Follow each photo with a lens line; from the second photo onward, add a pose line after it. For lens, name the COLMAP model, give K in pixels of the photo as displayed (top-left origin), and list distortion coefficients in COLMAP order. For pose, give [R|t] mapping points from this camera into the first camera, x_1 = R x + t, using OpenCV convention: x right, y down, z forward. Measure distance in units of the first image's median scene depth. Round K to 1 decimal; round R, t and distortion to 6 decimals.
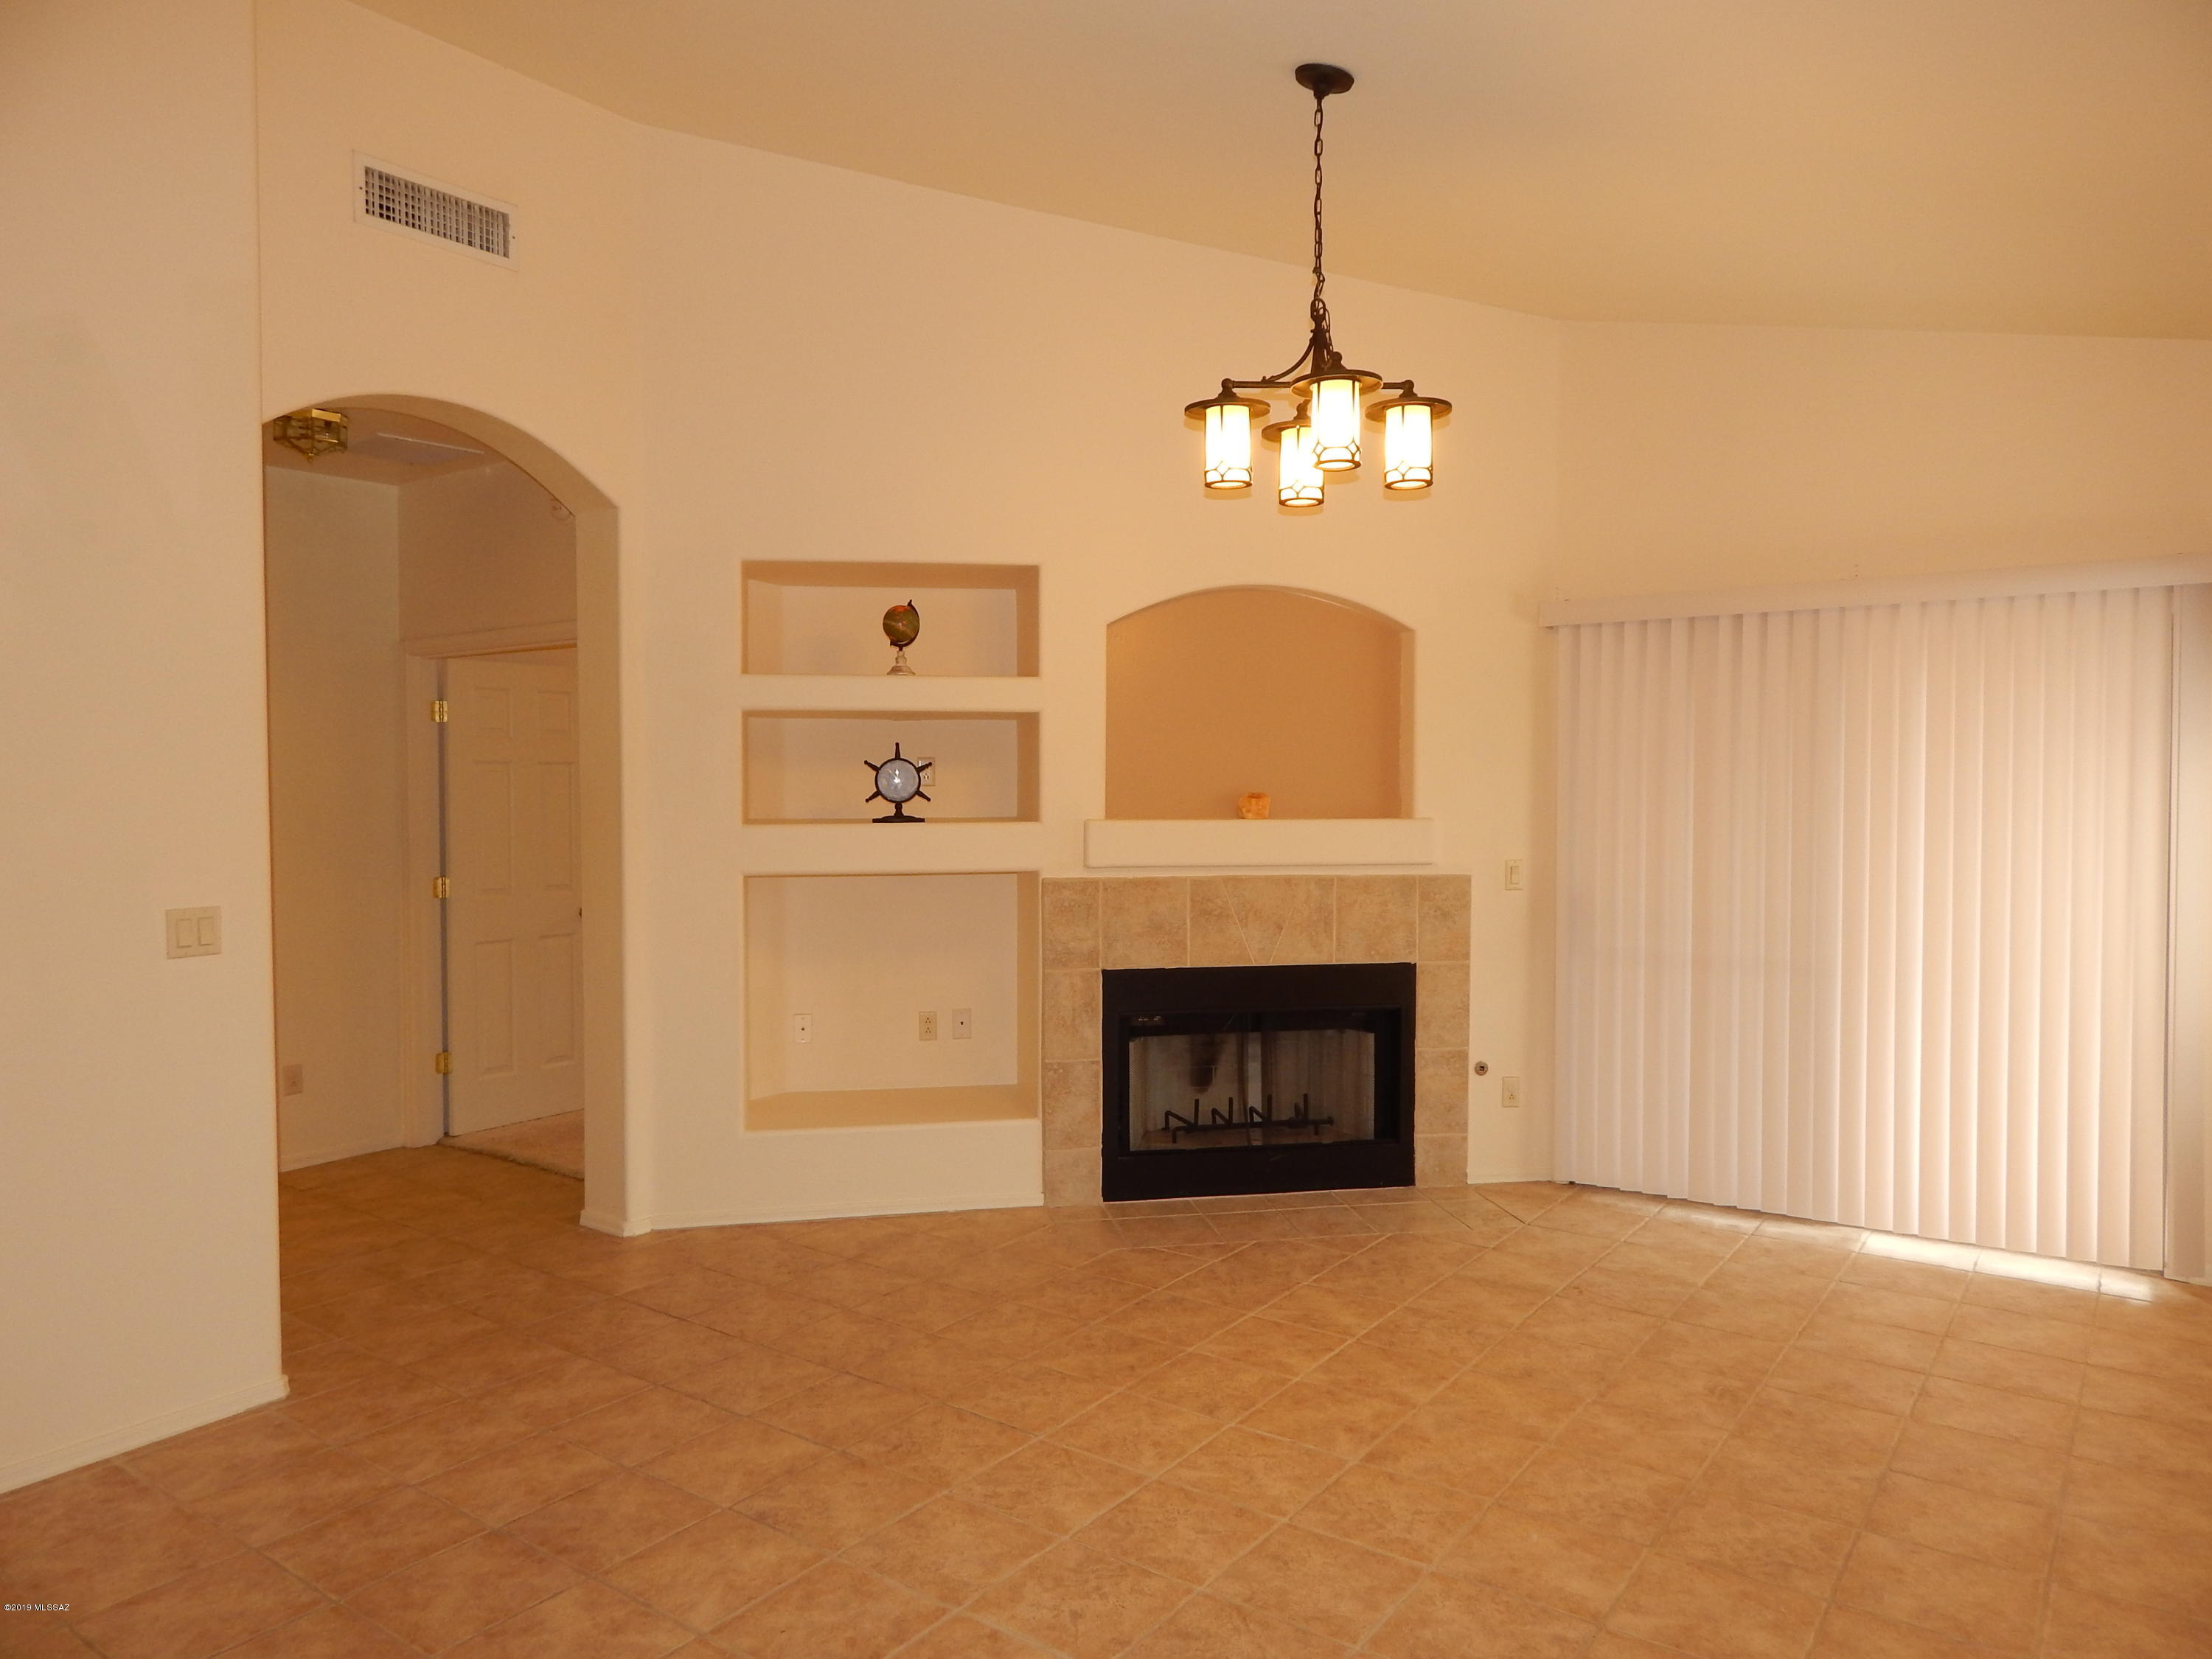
lens RADIAL K [[1469.7, 0, 1115.9], [0, 1469.7, 818.4], [0, 0, 1]] dist [0.034295, -0.026216]
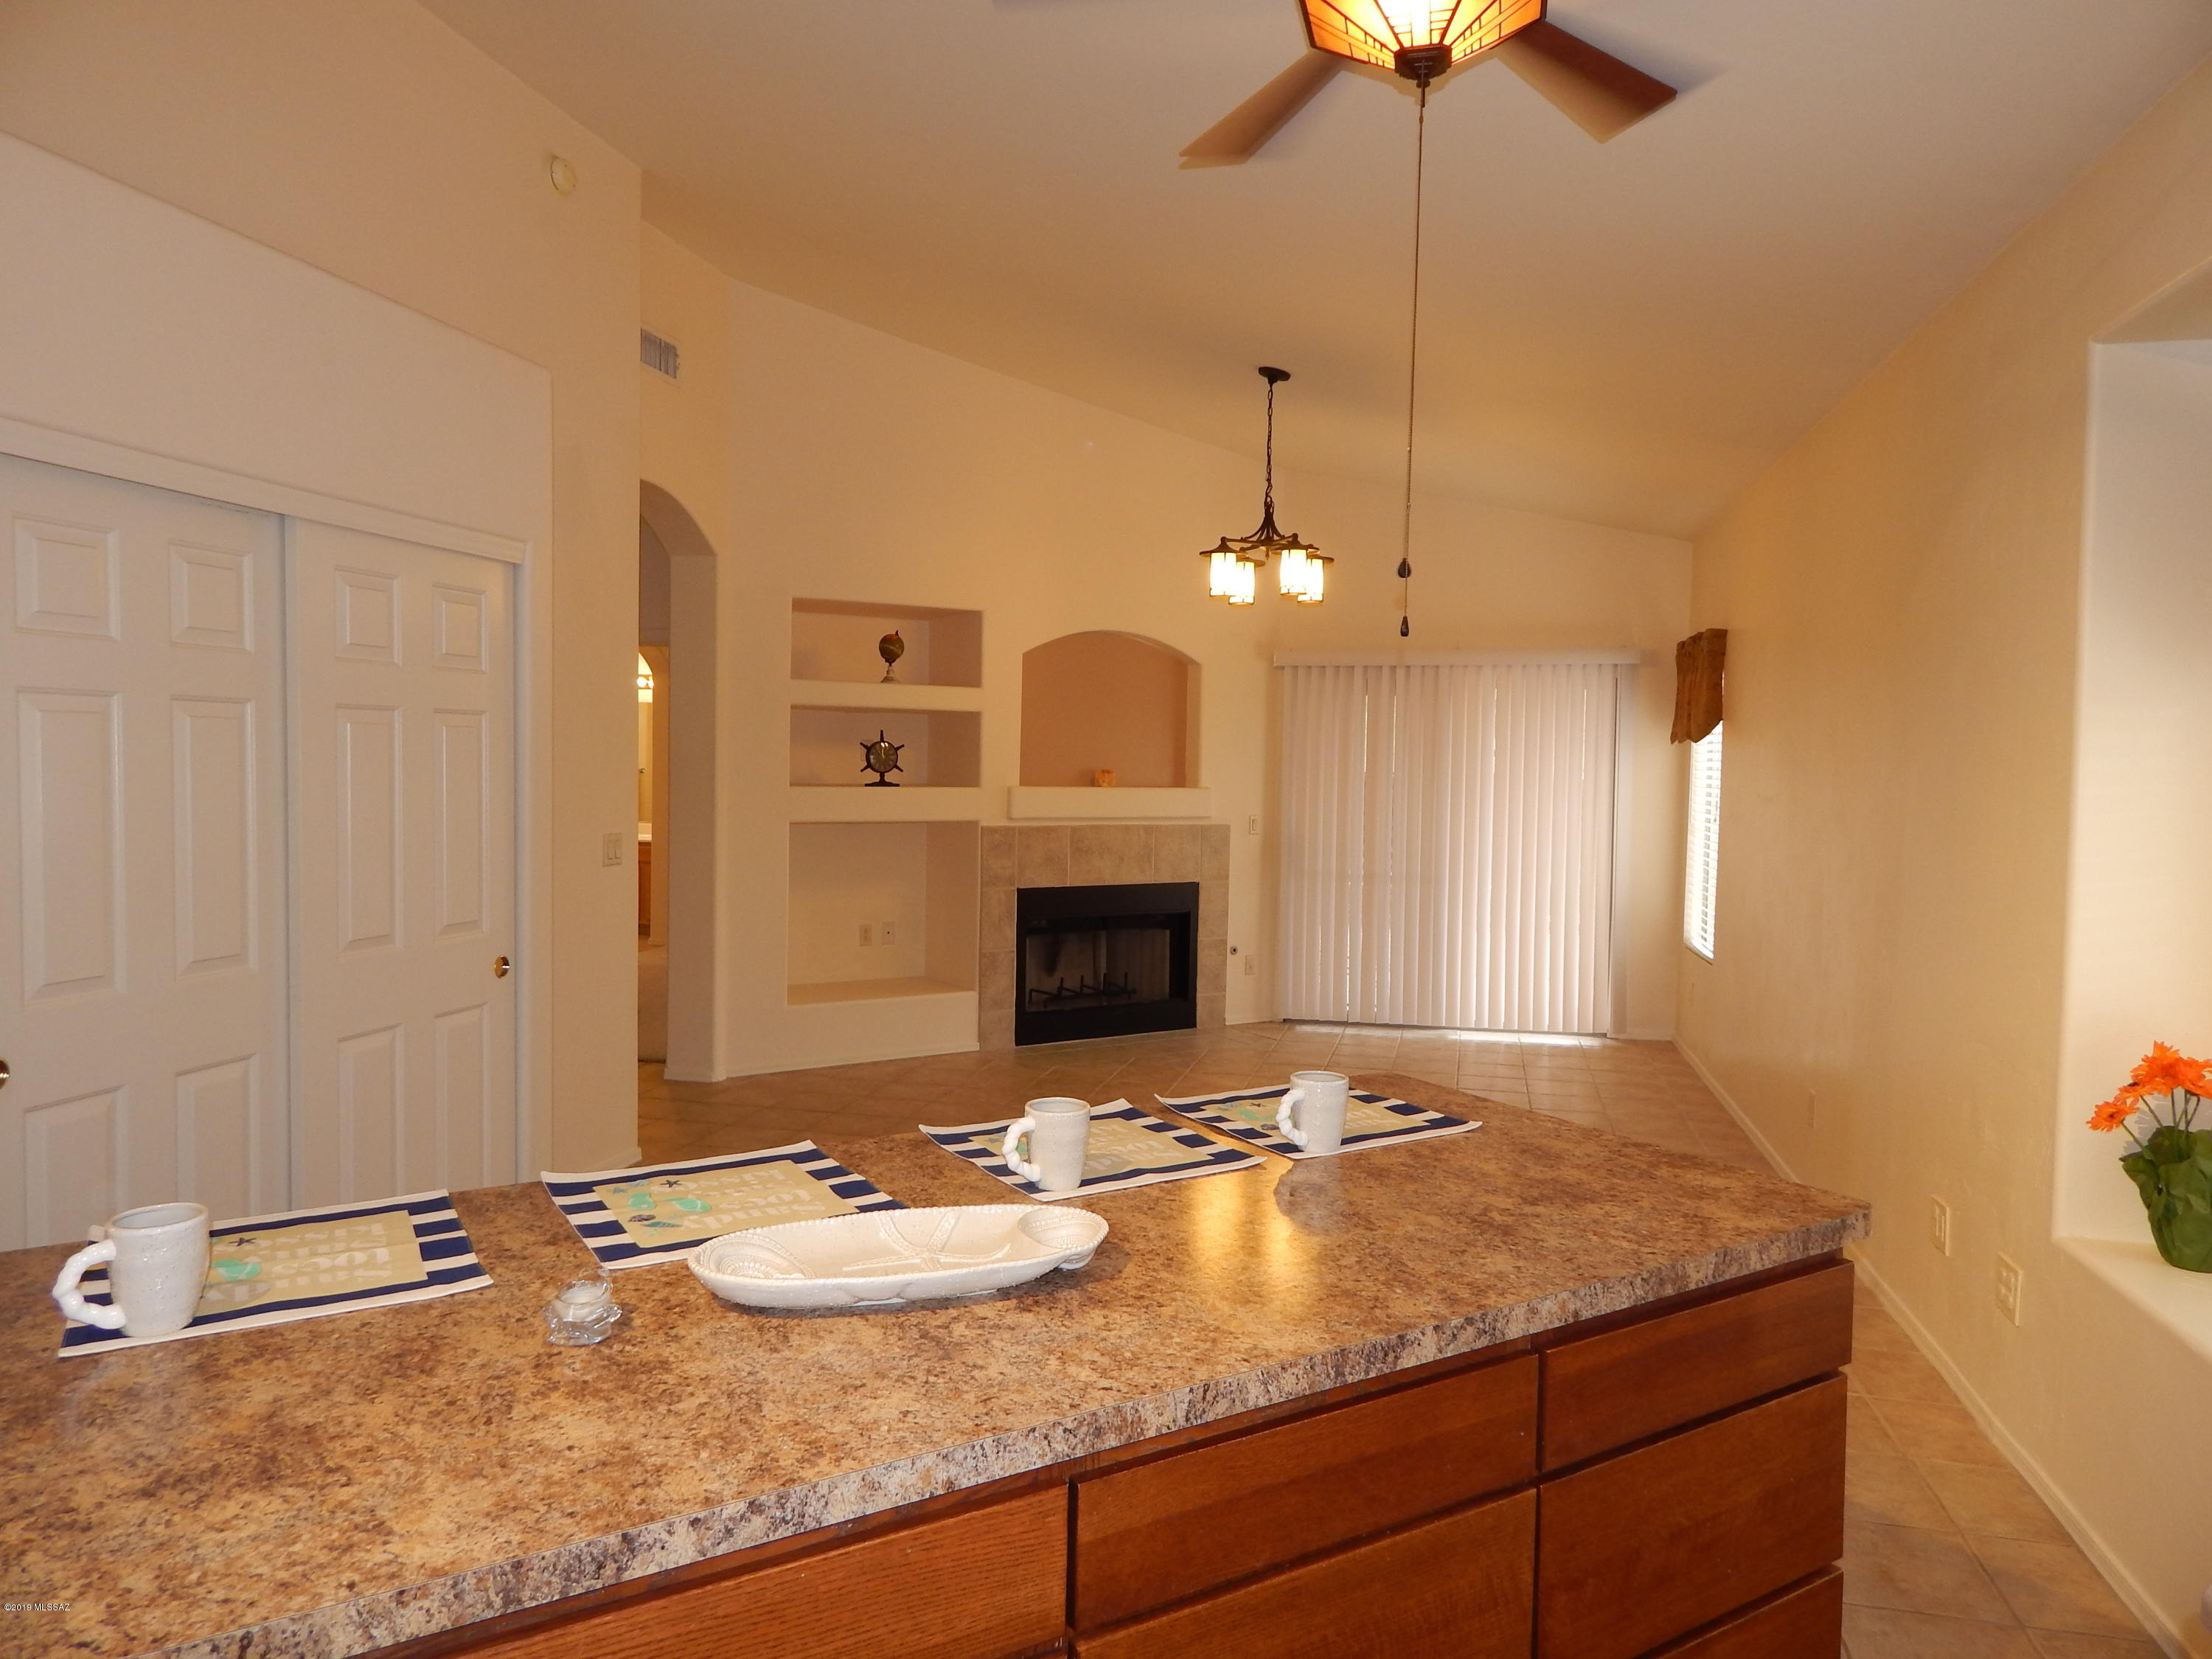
lens RADIAL K [[1557.4, 0, 1109.5], [0, 1557.4, 831.4], [0, 0, 1]] dist [0.086260, -0.000201]
pose [[0.920078, -0.000885, 0.391735, -0.533346], [-0.007137, 0.999794, 0.019022, 0.015671], [-0.391671, -0.020297, 0.919881, -0.466831]]
